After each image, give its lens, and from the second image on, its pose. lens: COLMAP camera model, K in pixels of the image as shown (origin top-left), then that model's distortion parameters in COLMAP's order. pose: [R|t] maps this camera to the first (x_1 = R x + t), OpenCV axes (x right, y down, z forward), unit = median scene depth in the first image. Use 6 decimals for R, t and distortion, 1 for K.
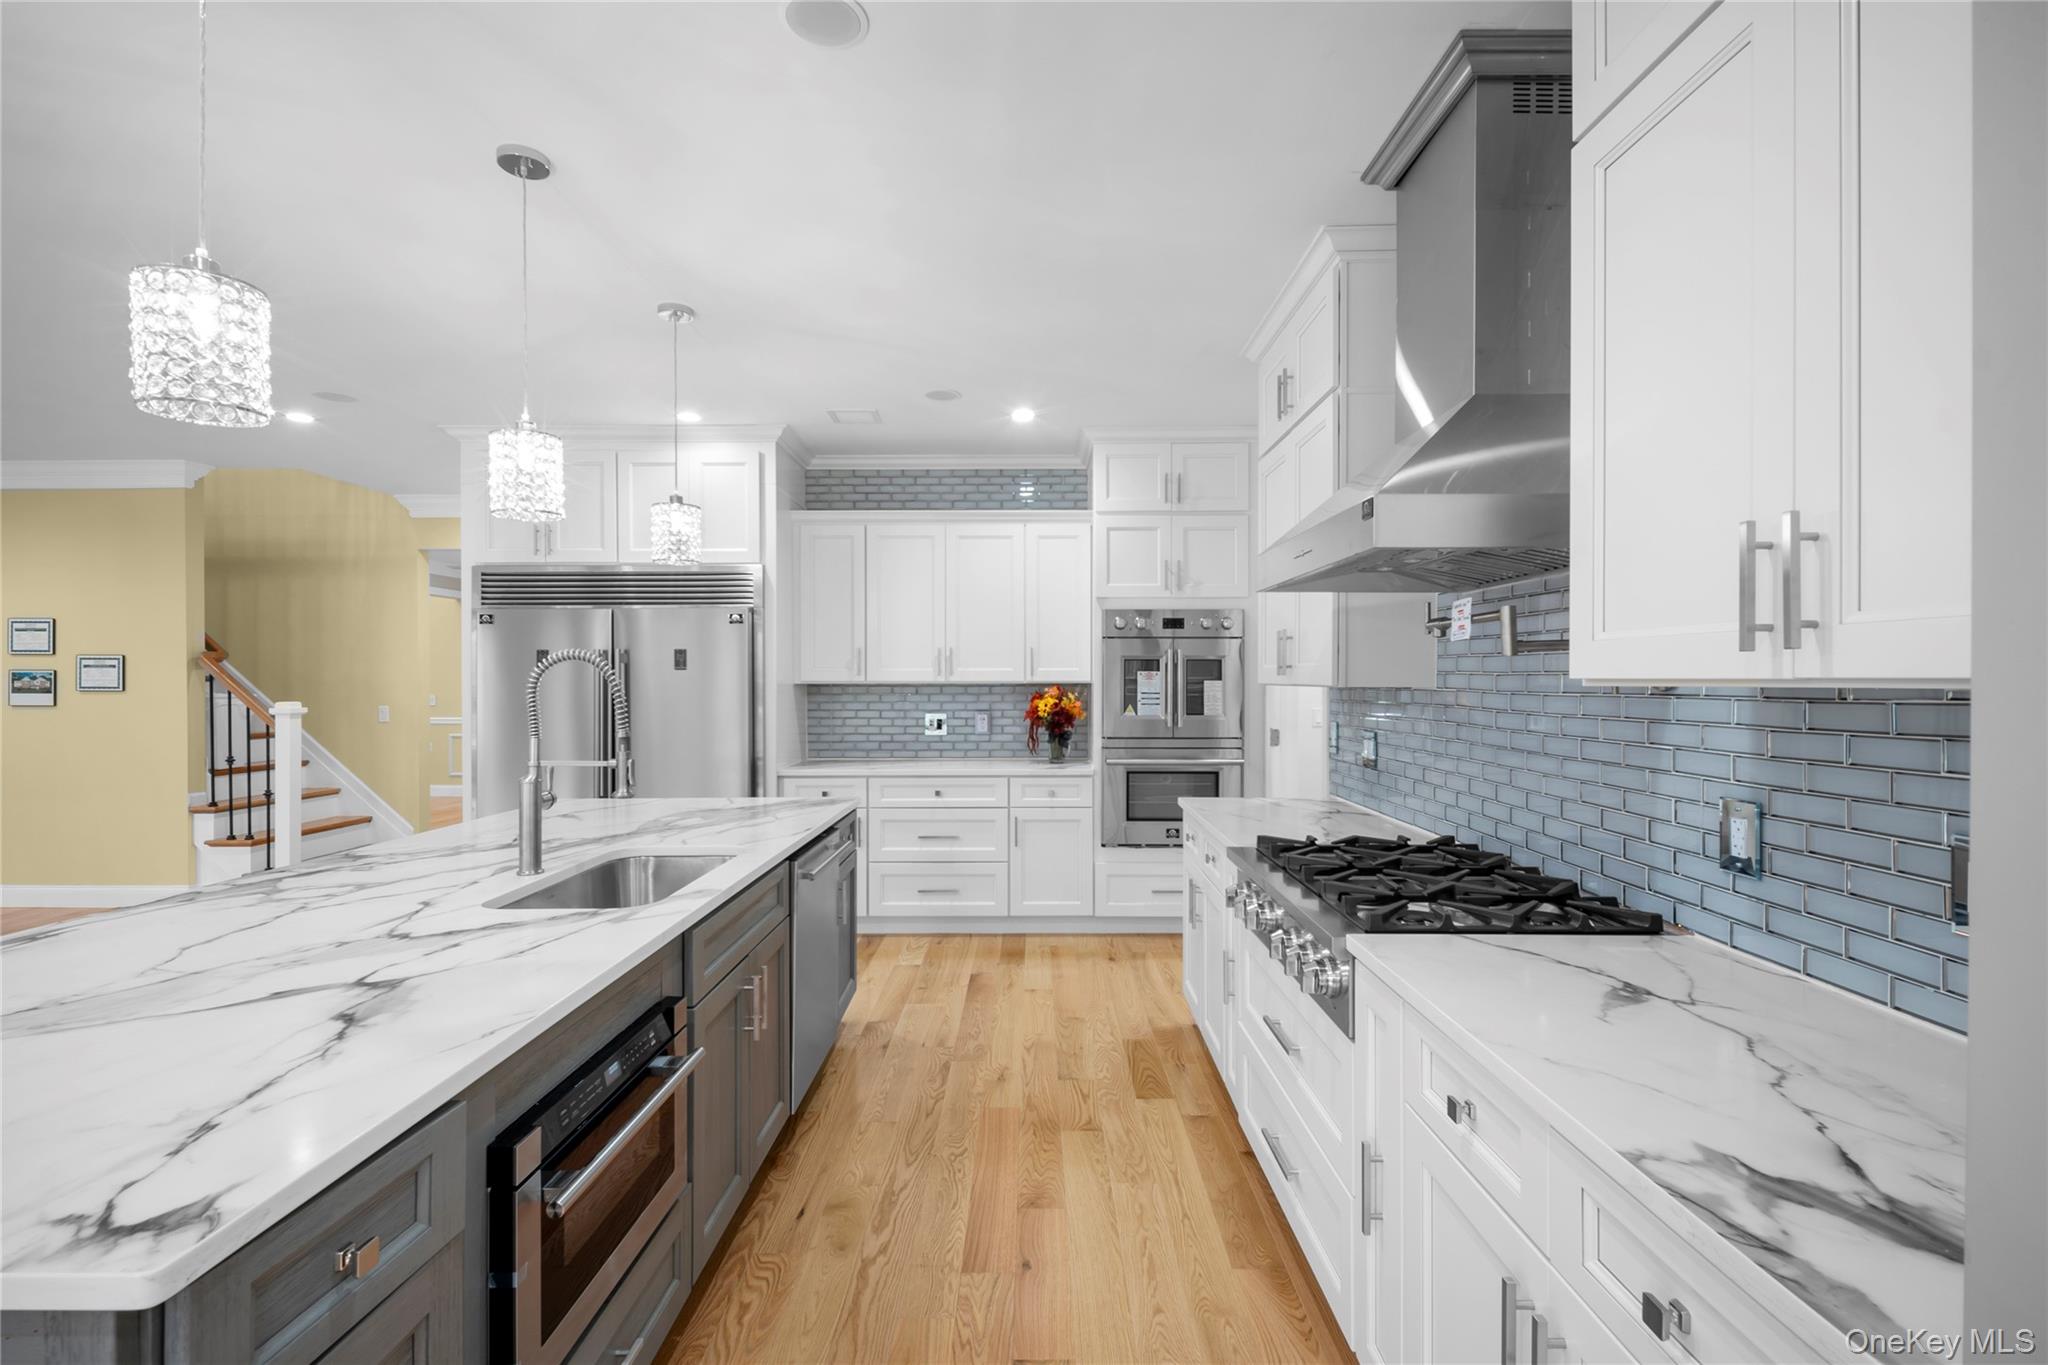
lens RADIAL K [[923.8, 0, 1030.2], [0, 923.8, 697.3], [0, 0, 1]] dist [0.008961, 0.000064]
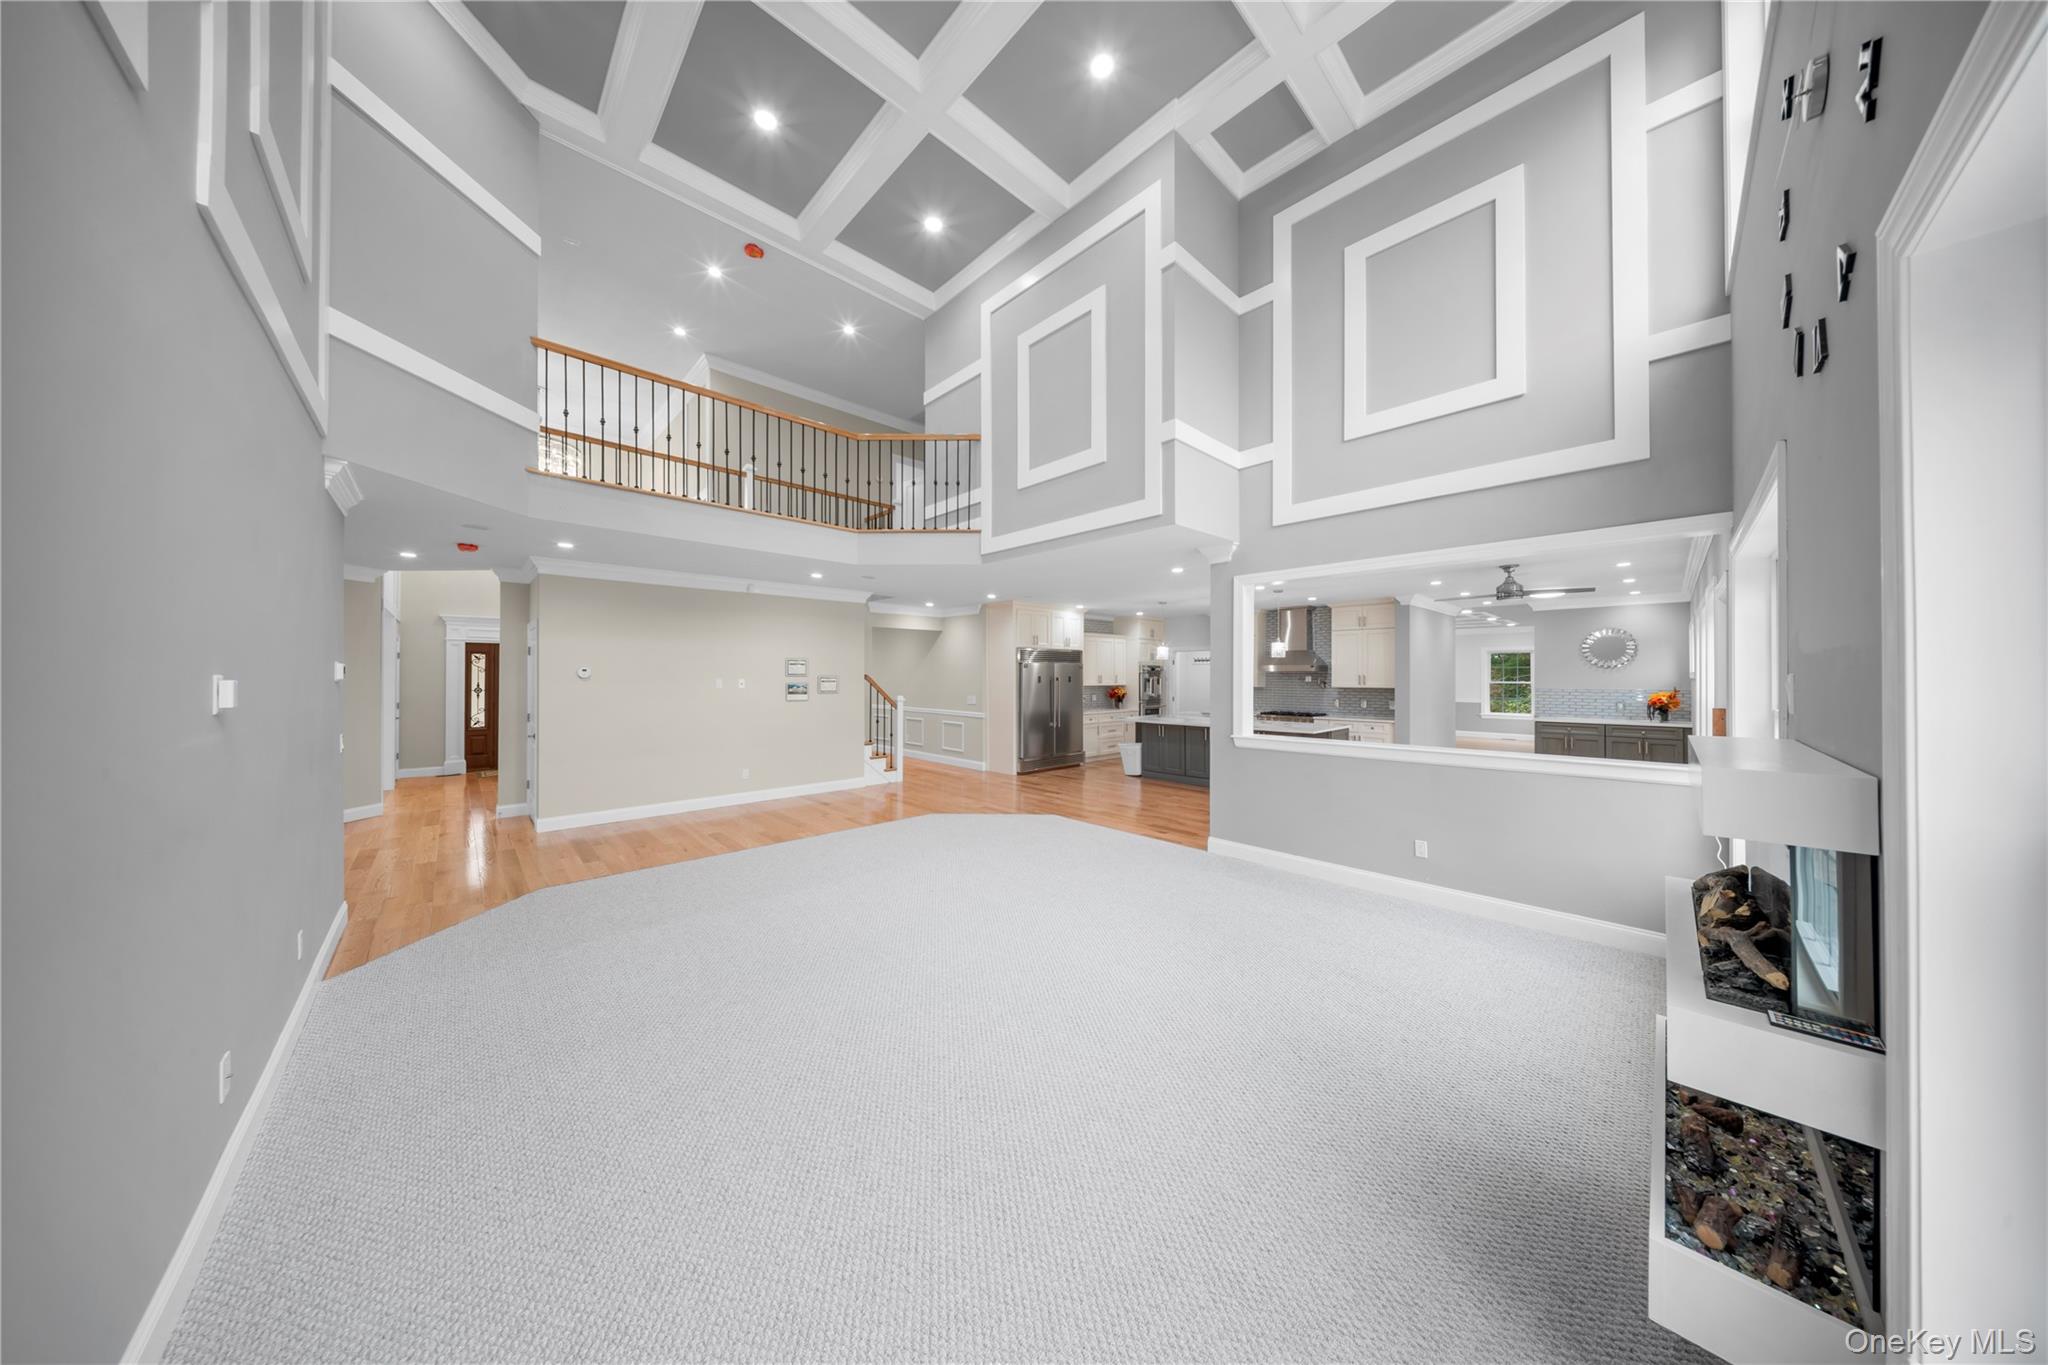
lens RADIAL K [[600.9, 0, 1024.0], [0, 600.9, 682.5], [0, 0, 1]] dist [0.001391, -0.000030]
pose [[0.724492, -0.005347, 0.689262, -1.646368], [0.016077, 0.999829, -0.009142, -0.010120], [-0.689095, 0.017705, 0.724454, -0.350148]]
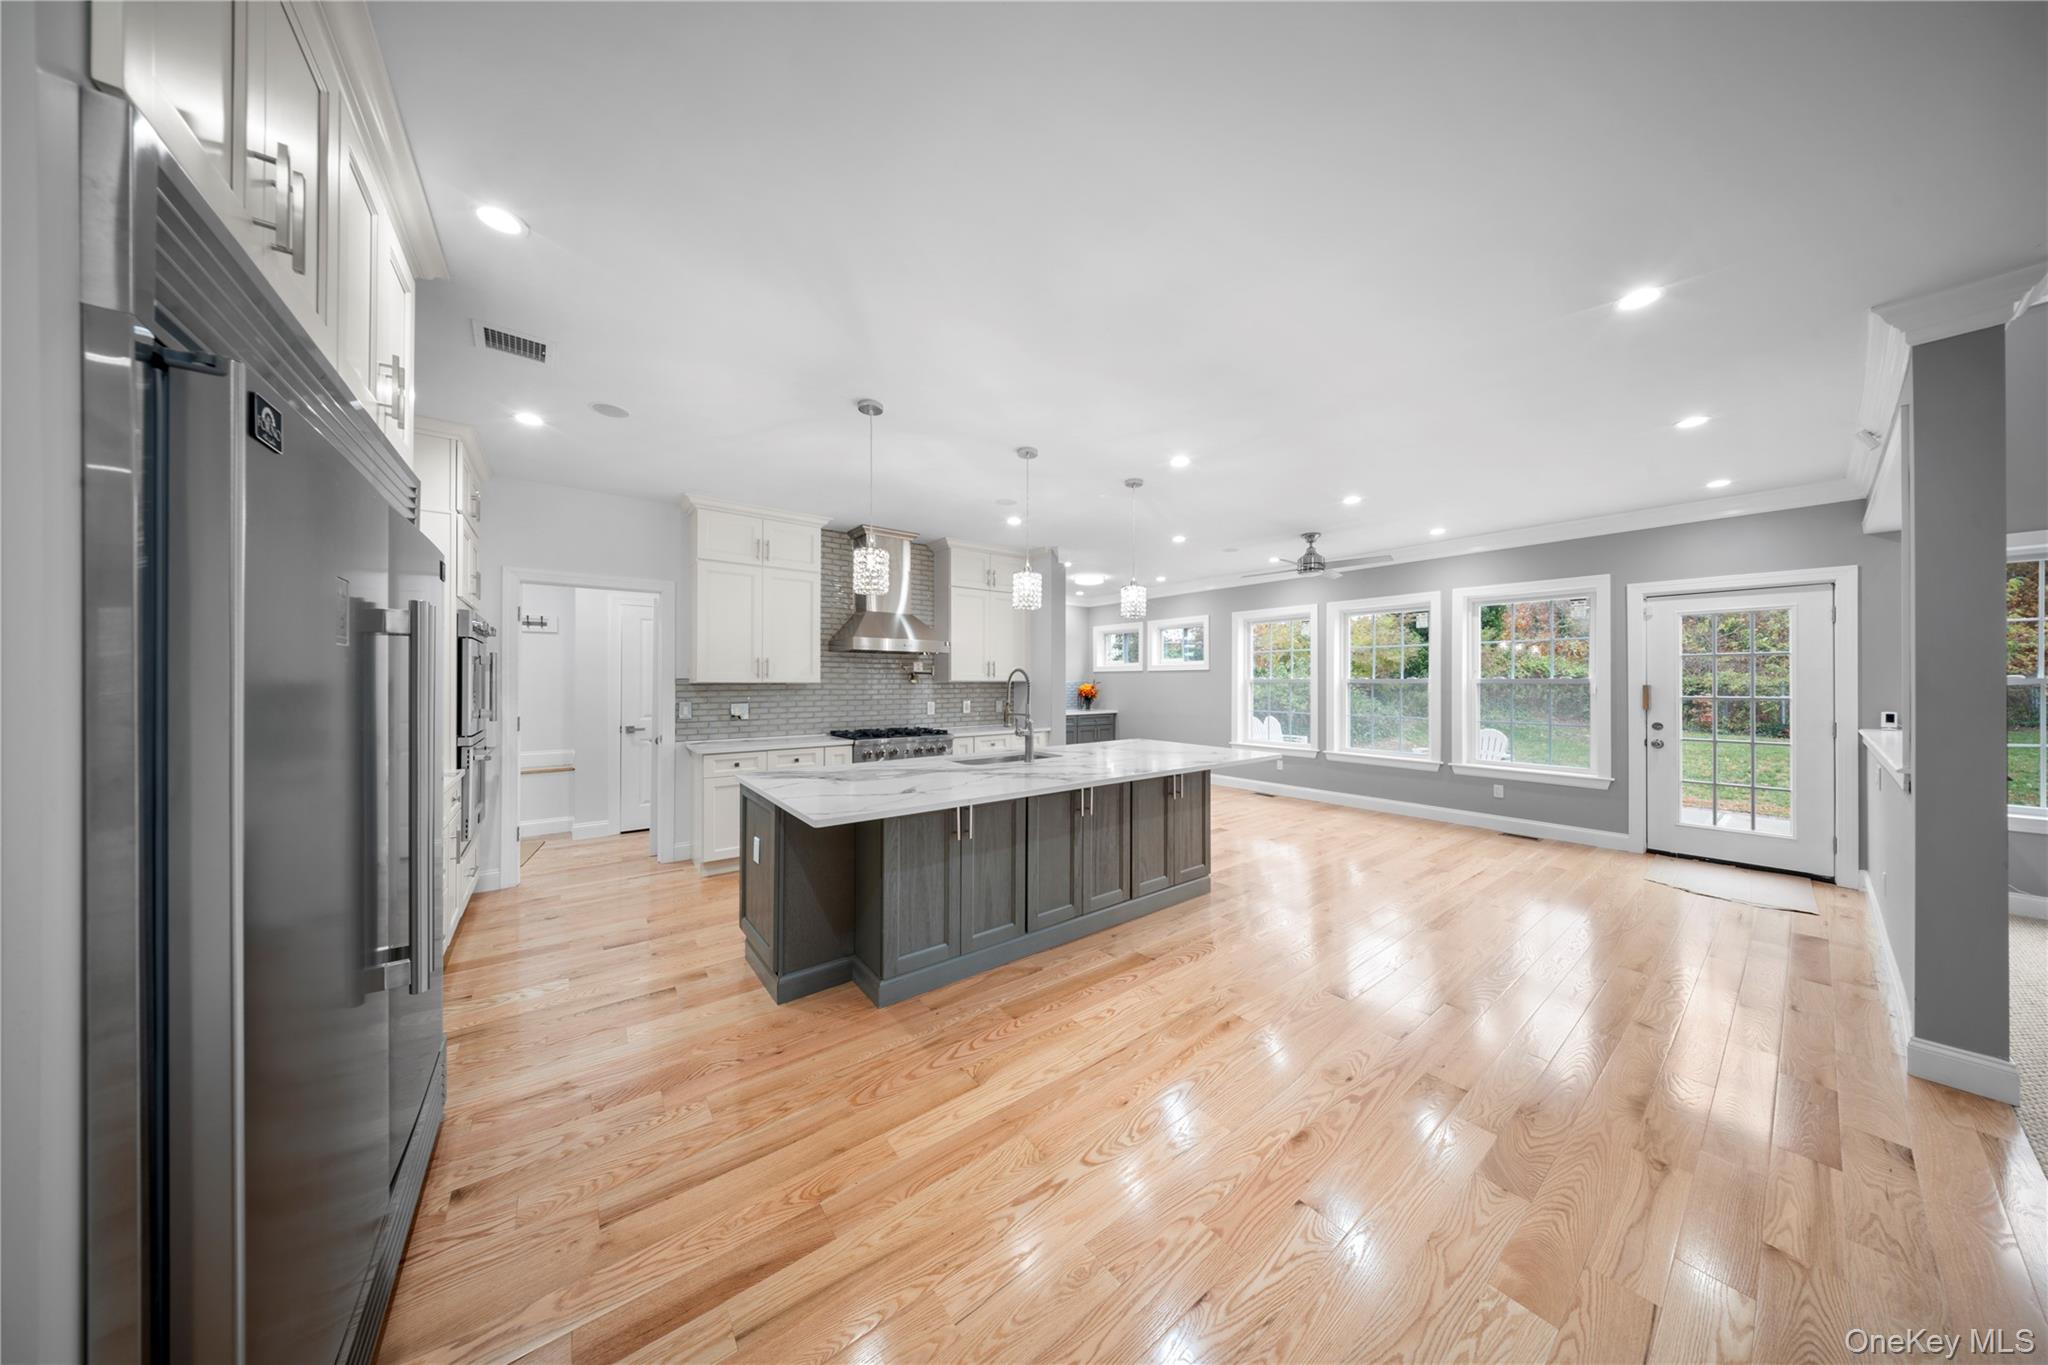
lens RADIAL K [[600.9, 0, 1024.0], [0, 600.9, 682.5], [0, 0, 1]] dist [0.001391, -0.000030]
pose [[-0.607496, 0.001805, 0.794321, -0.708927], [0.022729, 0.999627, 0.015112, -0.008797], [-0.793998, 0.027235, -0.607310, 0.800823]]
